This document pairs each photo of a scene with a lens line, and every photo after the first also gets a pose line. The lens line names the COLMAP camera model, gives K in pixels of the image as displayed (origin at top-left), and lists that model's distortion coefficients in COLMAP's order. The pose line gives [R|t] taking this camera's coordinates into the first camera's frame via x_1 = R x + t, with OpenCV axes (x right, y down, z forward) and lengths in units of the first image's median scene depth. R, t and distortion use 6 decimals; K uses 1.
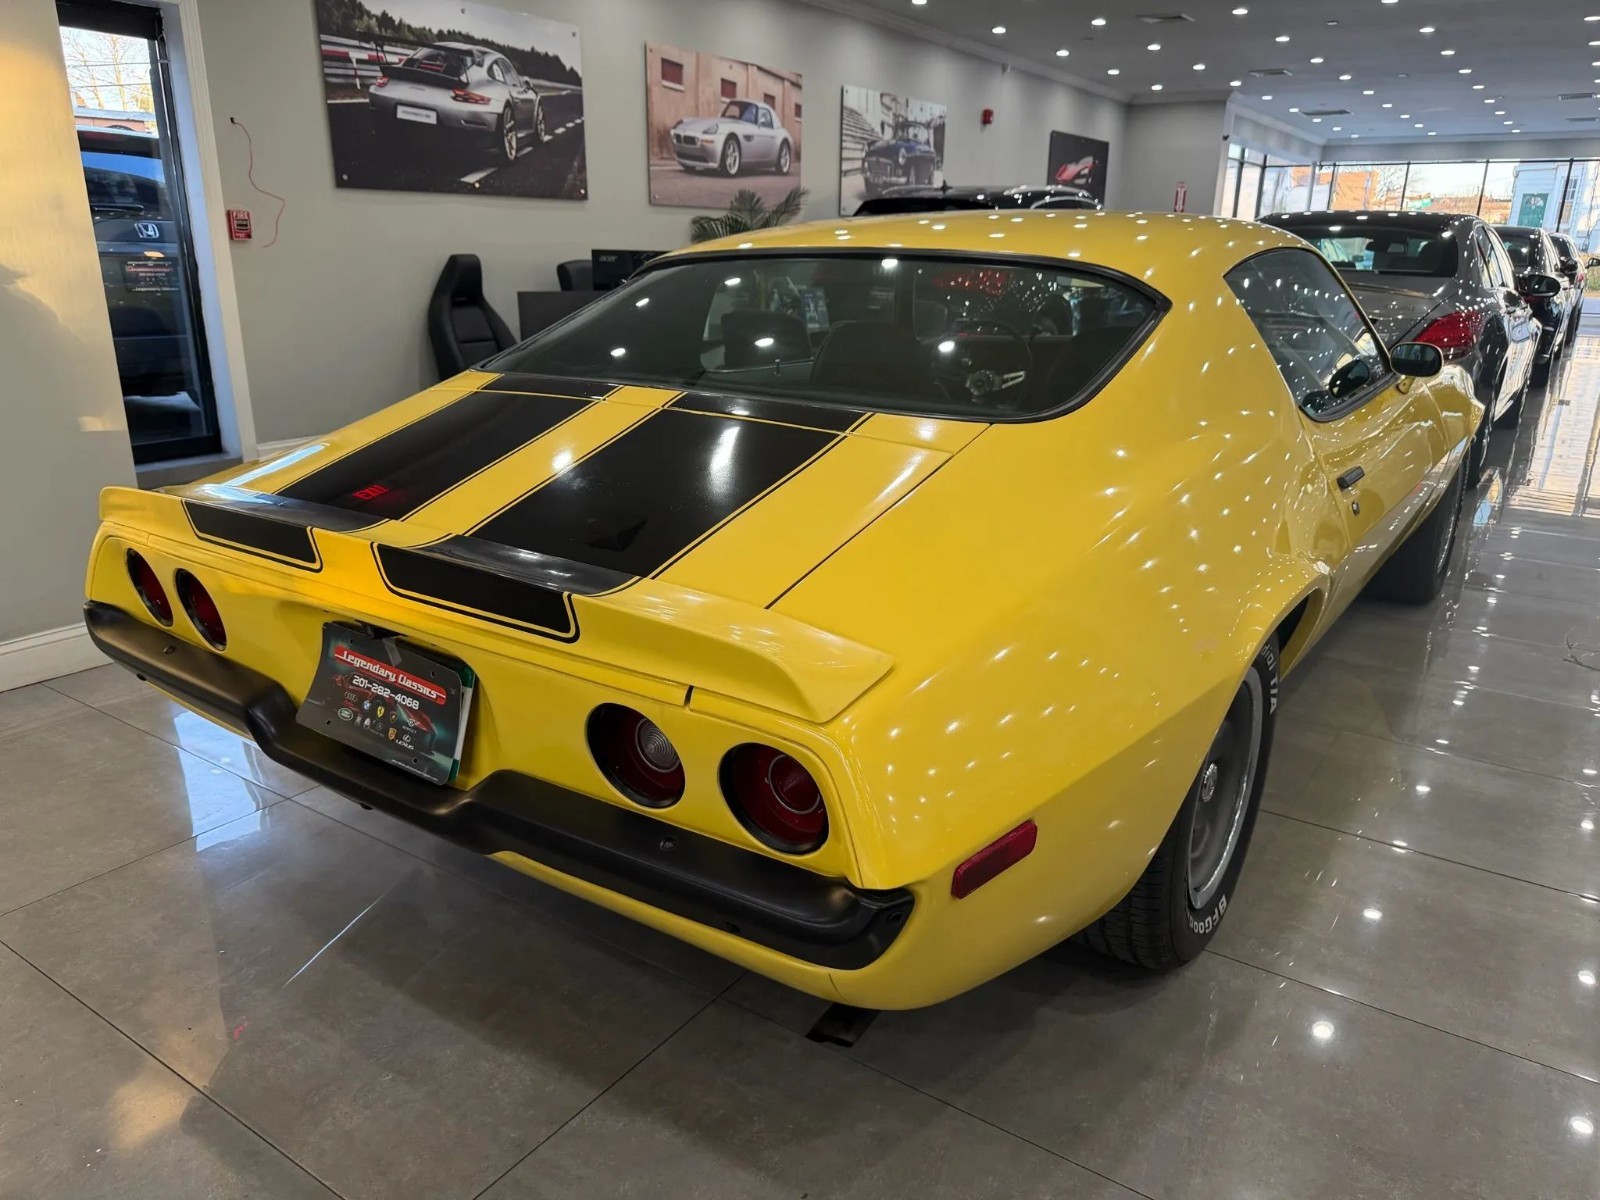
lens RADIAL K [[1150.5, 0, 798.4], [0, 1150.5, 595.6], [0, 0, 1]] dist [0.004261, -0.000375]
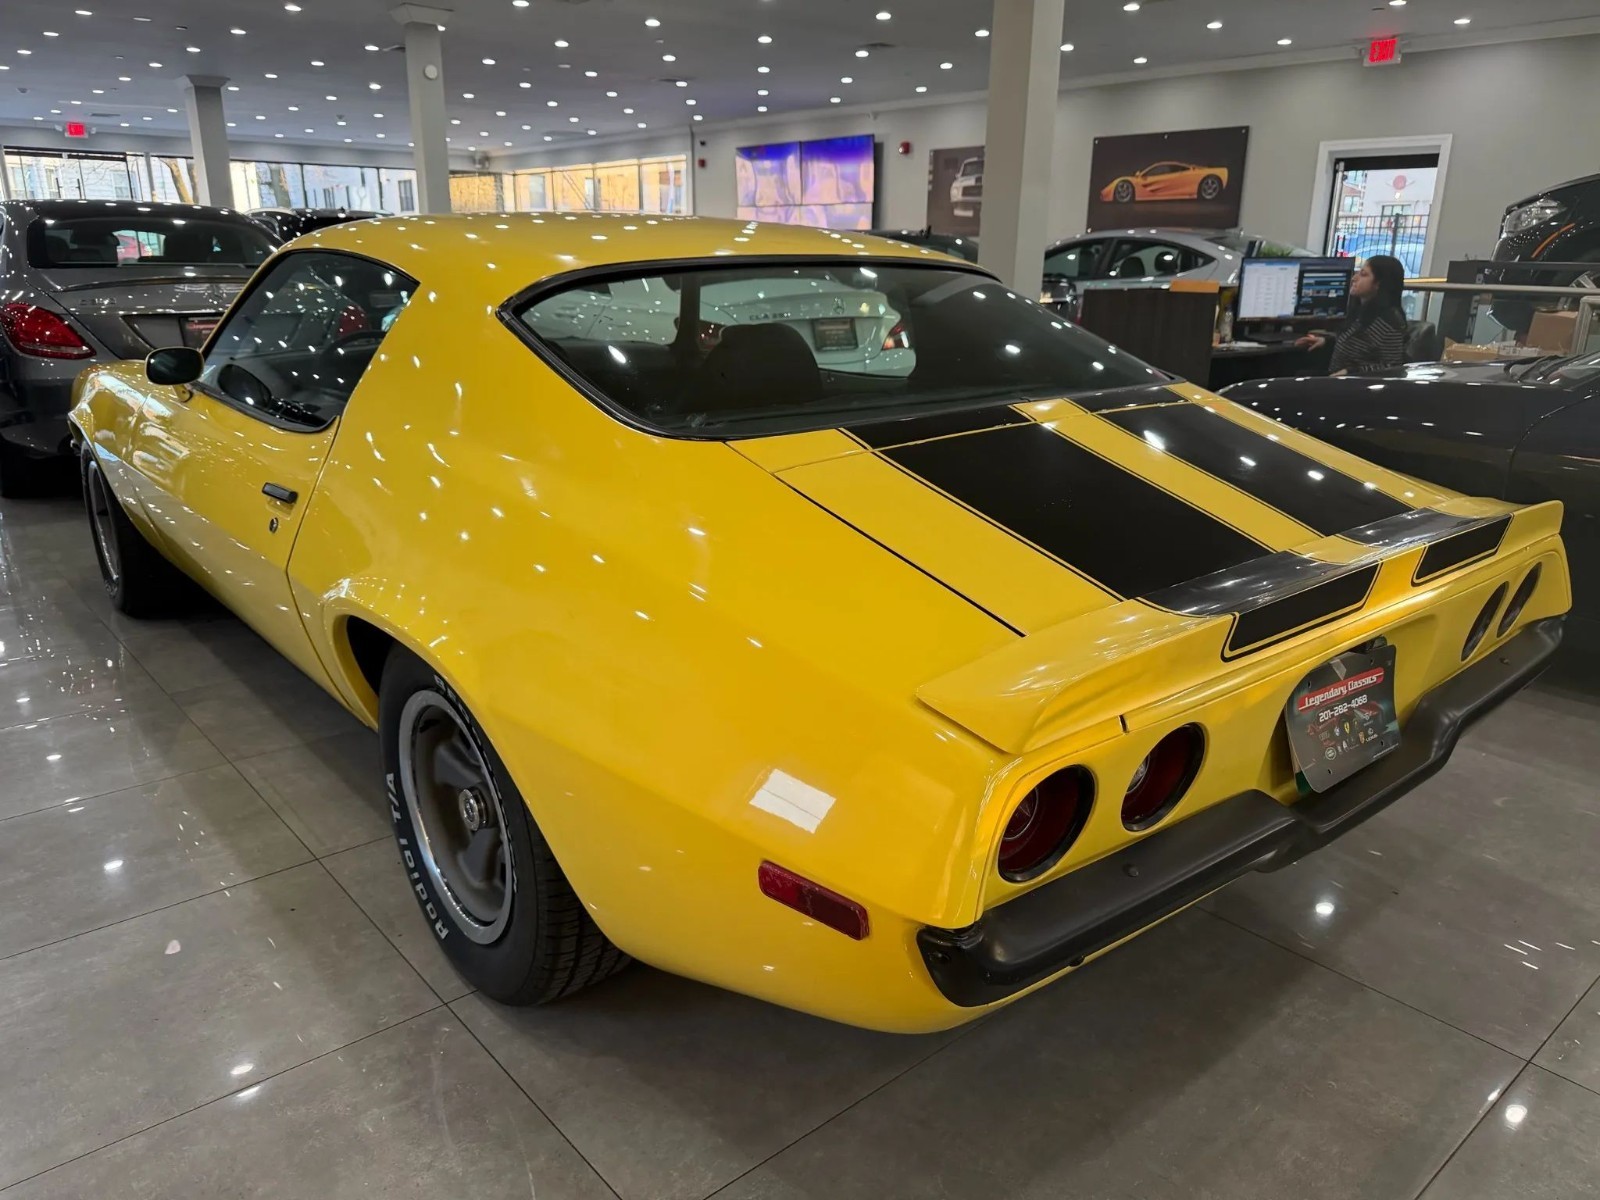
lens RADIAL K [[1150.5, 0, 796.2], [0, 1150.5, 607.7], [0, 0, 1]] dist [0.004261, -0.000375]
pose [[0.266712, -0.303248, 0.914825, -1.350989], [0.283691, 0.931858, 0.226186, -0.352953], [-0.921077, 0.199201, 0.334567, 1.064313]]
